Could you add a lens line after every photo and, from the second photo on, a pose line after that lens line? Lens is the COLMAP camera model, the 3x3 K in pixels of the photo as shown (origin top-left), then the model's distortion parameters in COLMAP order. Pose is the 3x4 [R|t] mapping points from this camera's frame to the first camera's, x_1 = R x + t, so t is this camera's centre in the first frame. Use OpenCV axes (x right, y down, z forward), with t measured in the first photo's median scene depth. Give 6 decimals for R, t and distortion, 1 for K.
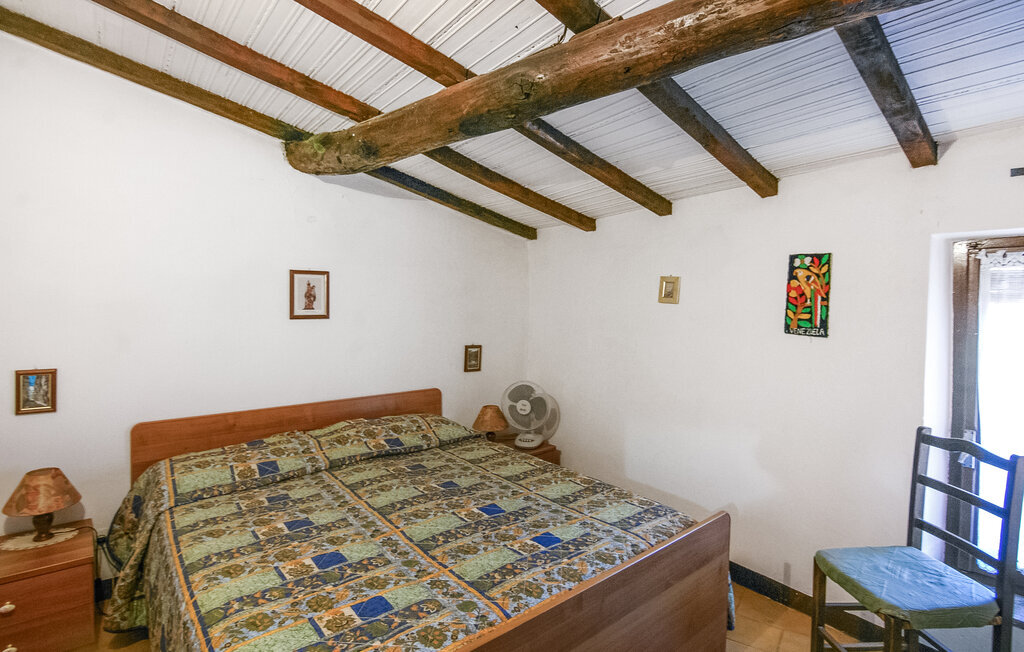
lens RADIAL K [[498.6, 0, 512.0], [0, 498.6, 326.0], [0, 0, 1]] dist [-0.001431, -0.000624]
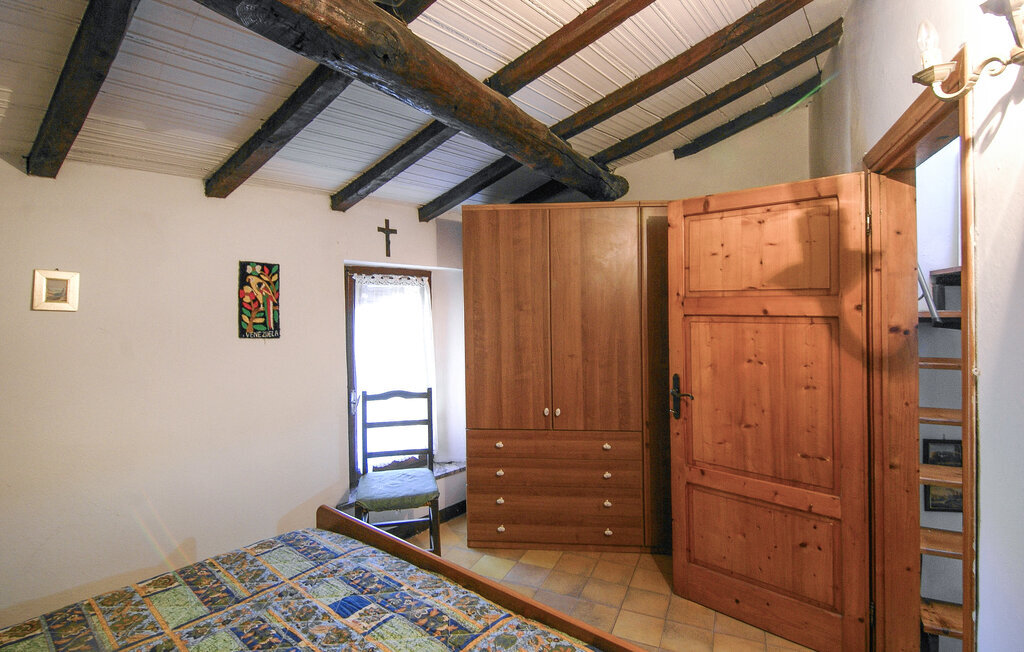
lens RADIAL K [[498.6, 0, 512.0], [0, 498.6, 326.0], [0, 0, 1]] dist [-0.001431, -0.000624]
pose [[-0.173853, -0.040950, 0.983920, -0.567836], [0.051336, 0.997400, 0.050582, -0.033904], [-0.983433, 0.059305, -0.171299, 0.652631]]
